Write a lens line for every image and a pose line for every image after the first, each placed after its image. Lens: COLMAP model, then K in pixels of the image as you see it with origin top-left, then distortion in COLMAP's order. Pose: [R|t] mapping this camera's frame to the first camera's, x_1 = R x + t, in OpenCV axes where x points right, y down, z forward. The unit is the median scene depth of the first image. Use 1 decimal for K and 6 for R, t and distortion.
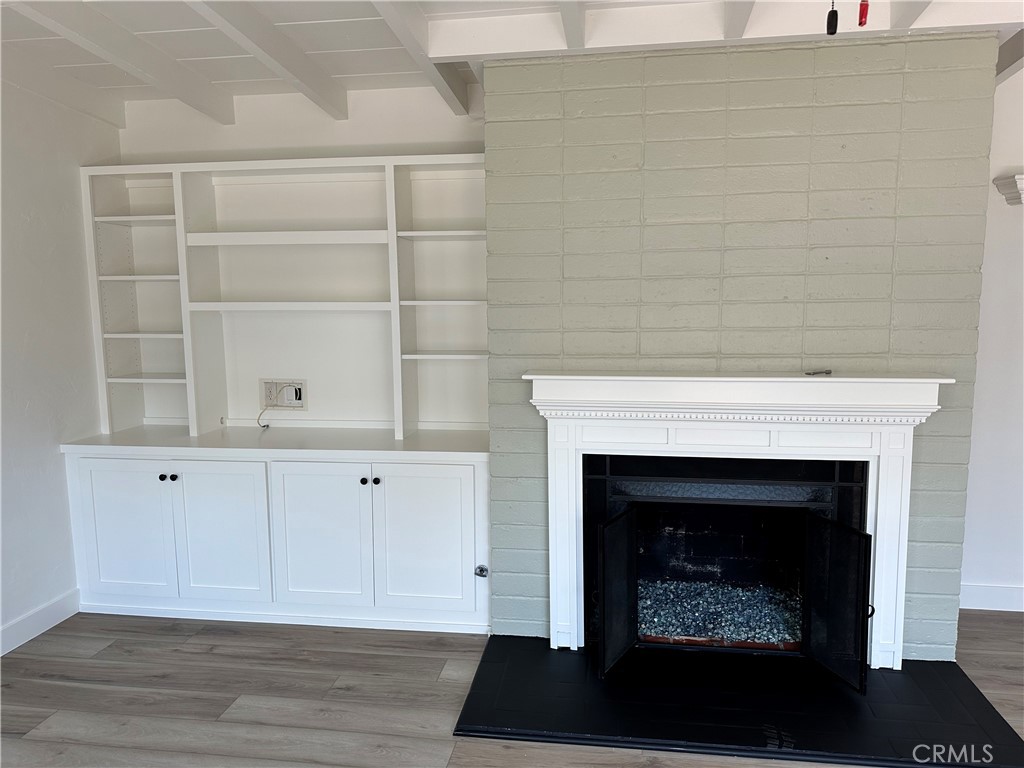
lens RADIAL K [[715.9, 0, 519.6], [0, 715.9, 381.2], [0, 0, 1]] dist [0.054482, -0.069211]
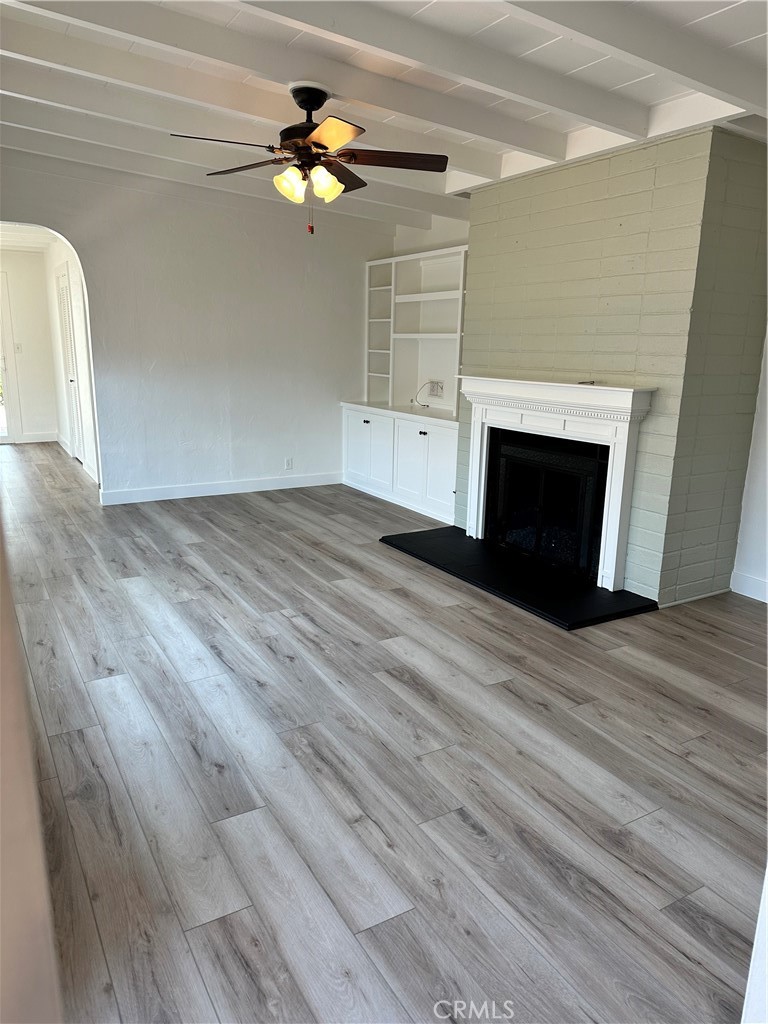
lens RADIAL K [[715.9, 0, 373.7], [0, 715.9, 529.1], [0, 0, 1]] dist [0.054482, -0.069211]
pose [[0.610452, 0.218546, -0.761306, 1.237136], [-0.112154, 0.975346, 0.190059, 0.046170], [0.784073, -0.030638, 0.619912, -0.266264]]
